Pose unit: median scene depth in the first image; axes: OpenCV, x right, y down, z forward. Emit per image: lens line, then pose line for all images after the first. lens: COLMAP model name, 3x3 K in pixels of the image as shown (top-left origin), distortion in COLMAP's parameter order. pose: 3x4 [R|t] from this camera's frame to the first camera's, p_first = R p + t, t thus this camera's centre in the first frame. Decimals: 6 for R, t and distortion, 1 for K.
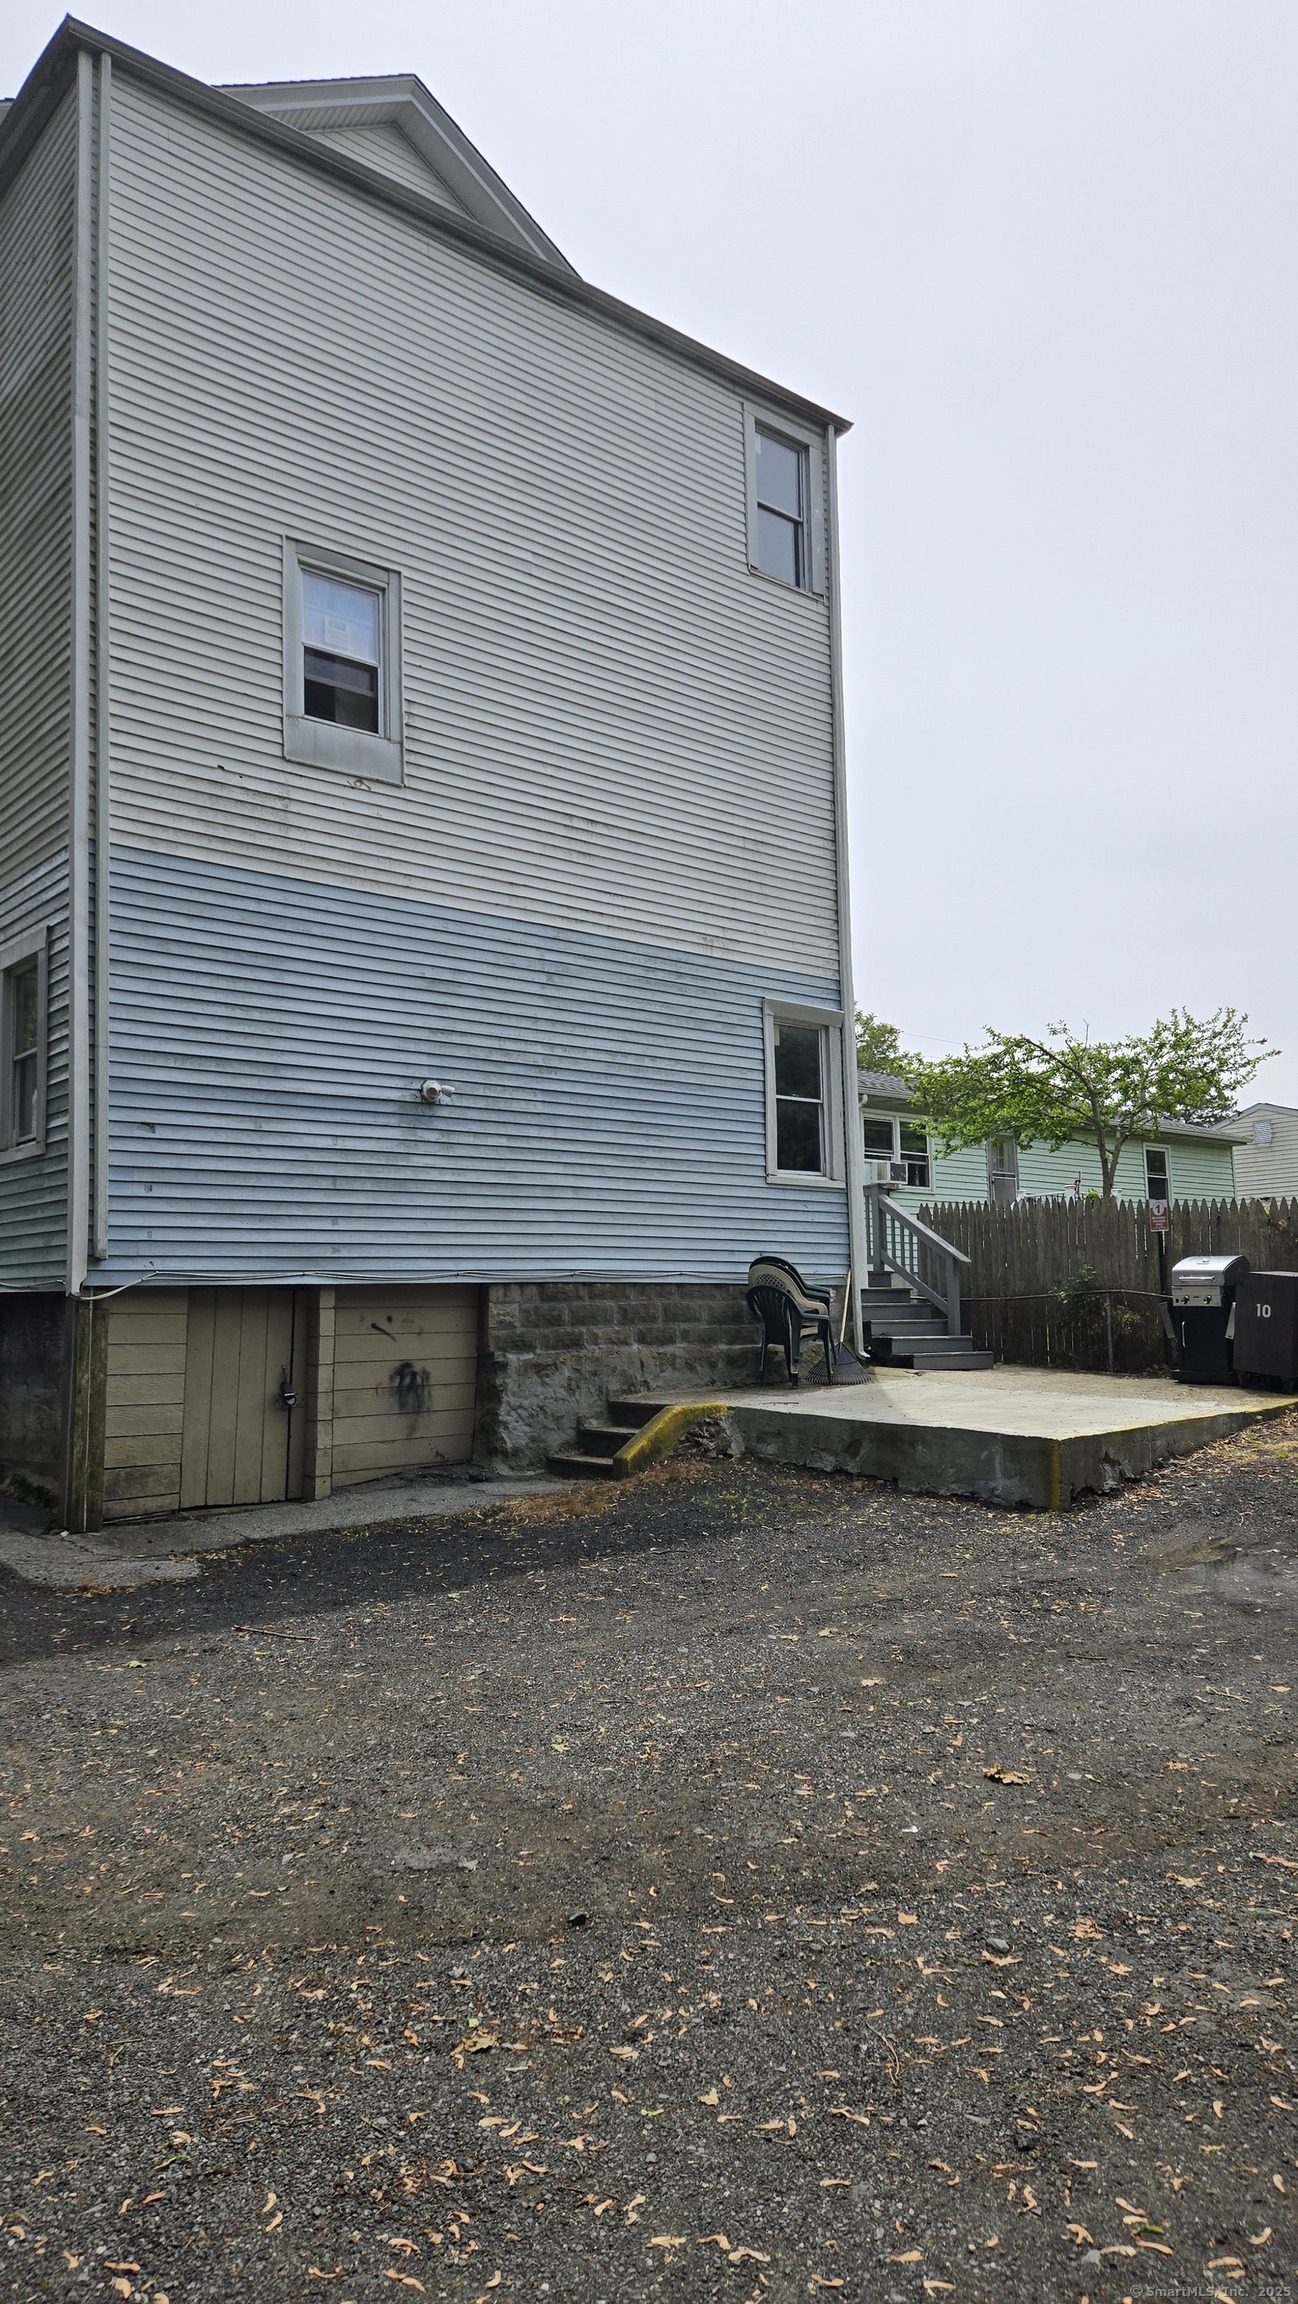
lens RADIAL K [[1553.1, 0, 654.8], [0, 1553.1, 1175.5], [0, 0, 1]] dist [0.053576, -0.037947]
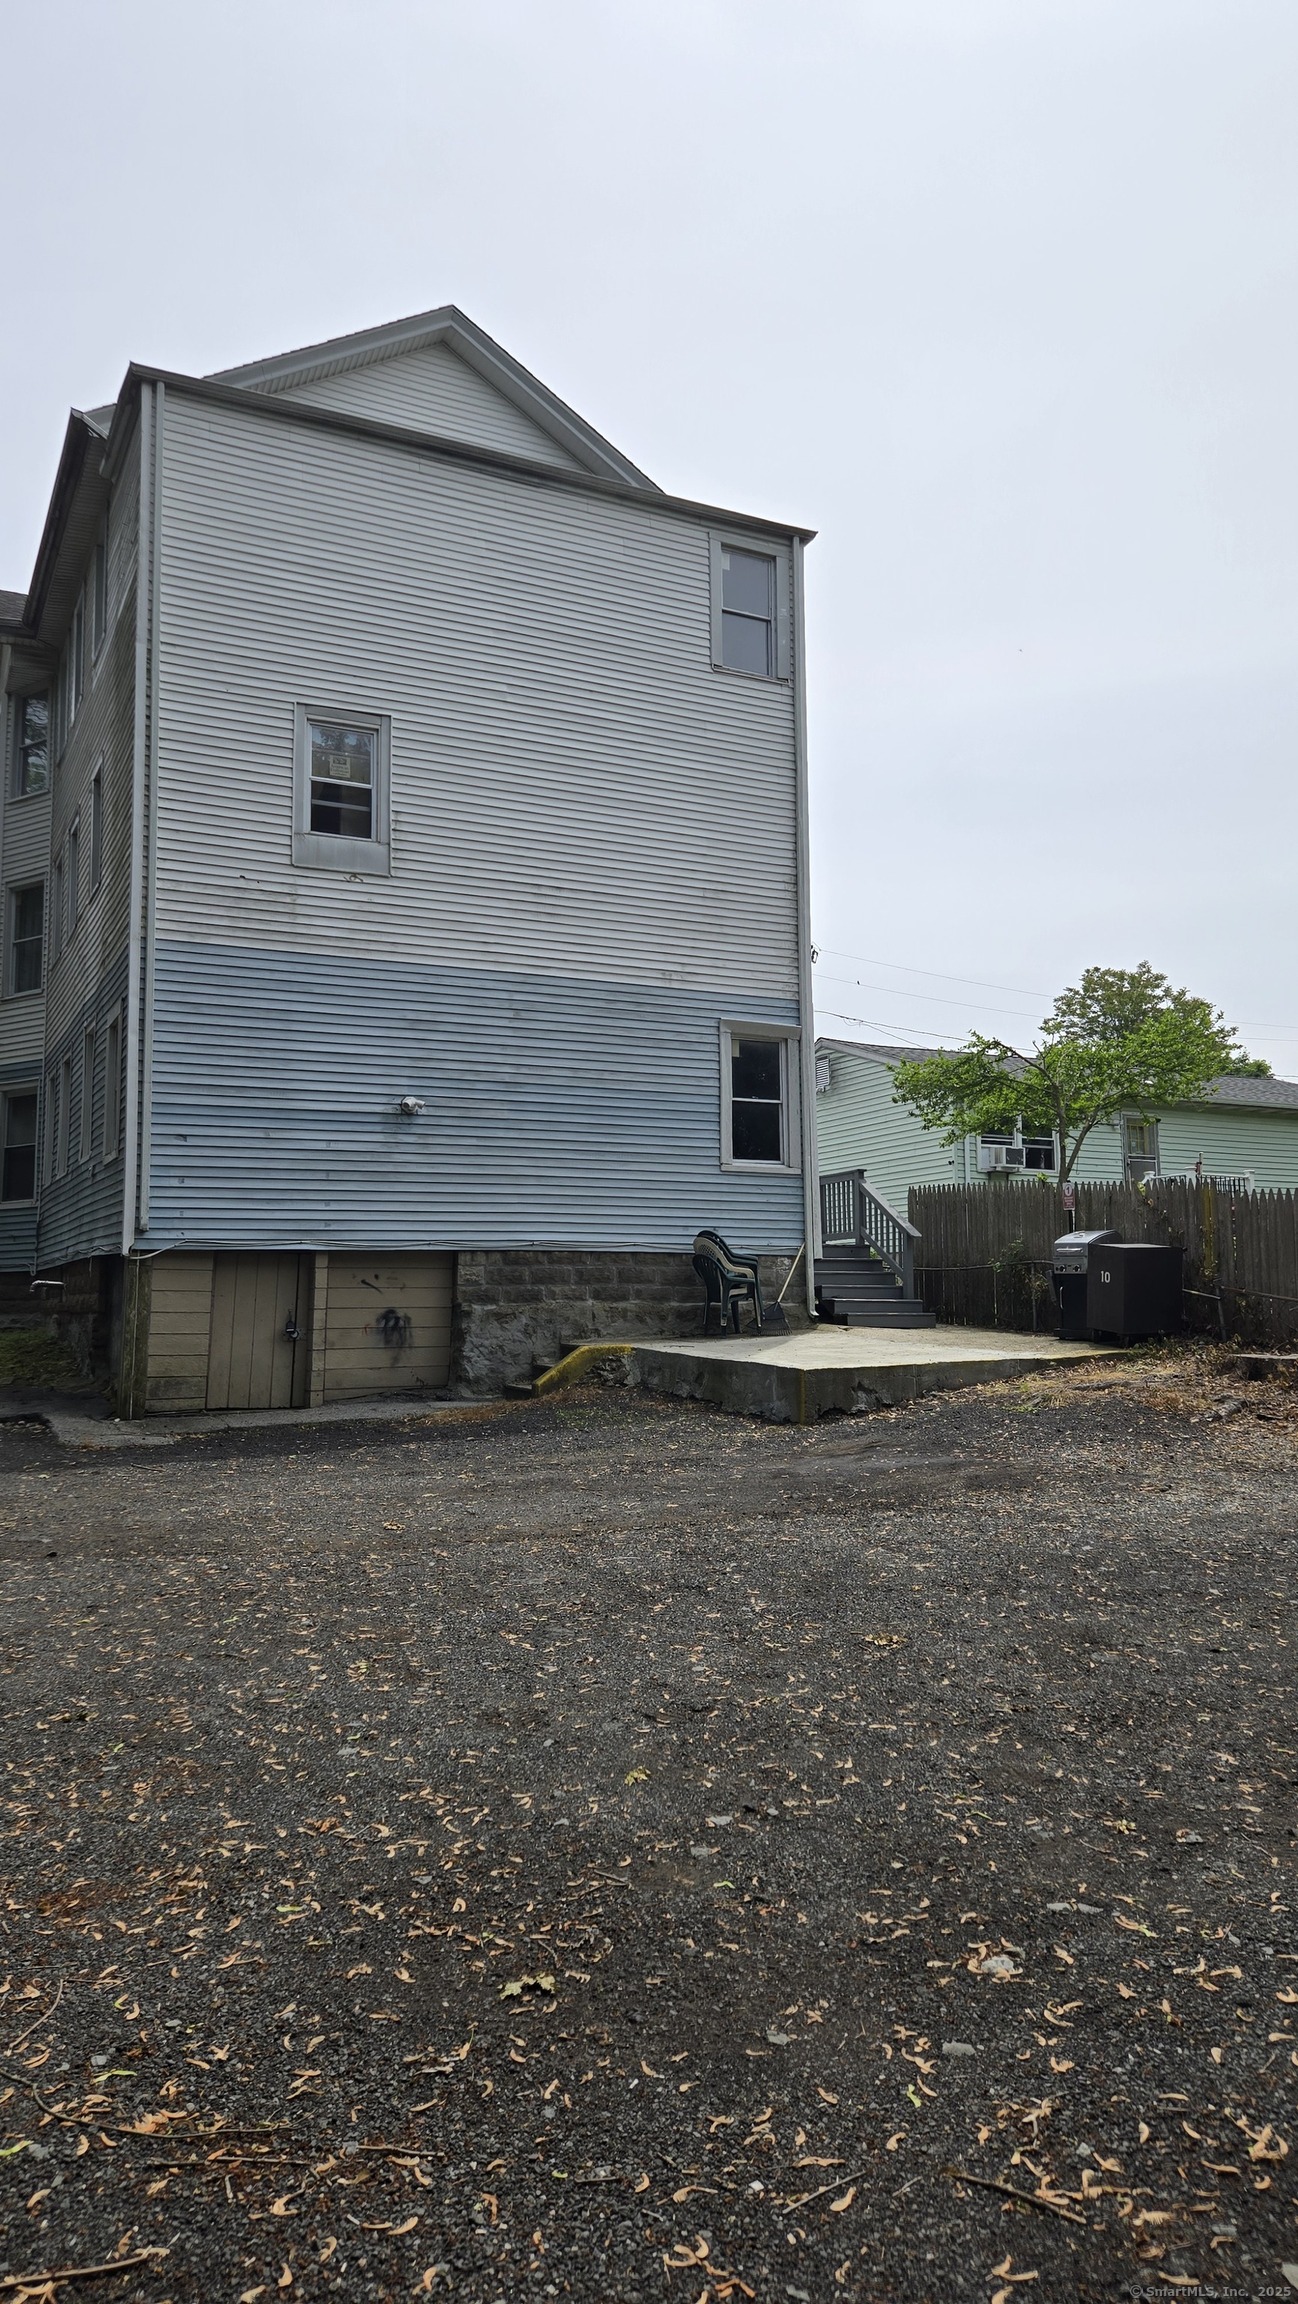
lens RADIAL K [[1553.1, 0, 649.3], [0, 1553.1, 1143.2], [0, 0, 1]] dist [0.053576, -0.037947]
pose [[0.971763, -0.013271, -0.235585, 0.363324], [0.011105, 0.999883, -0.010518, -0.005581], [0.235697, 0.007605, 0.971797, -0.237328]]
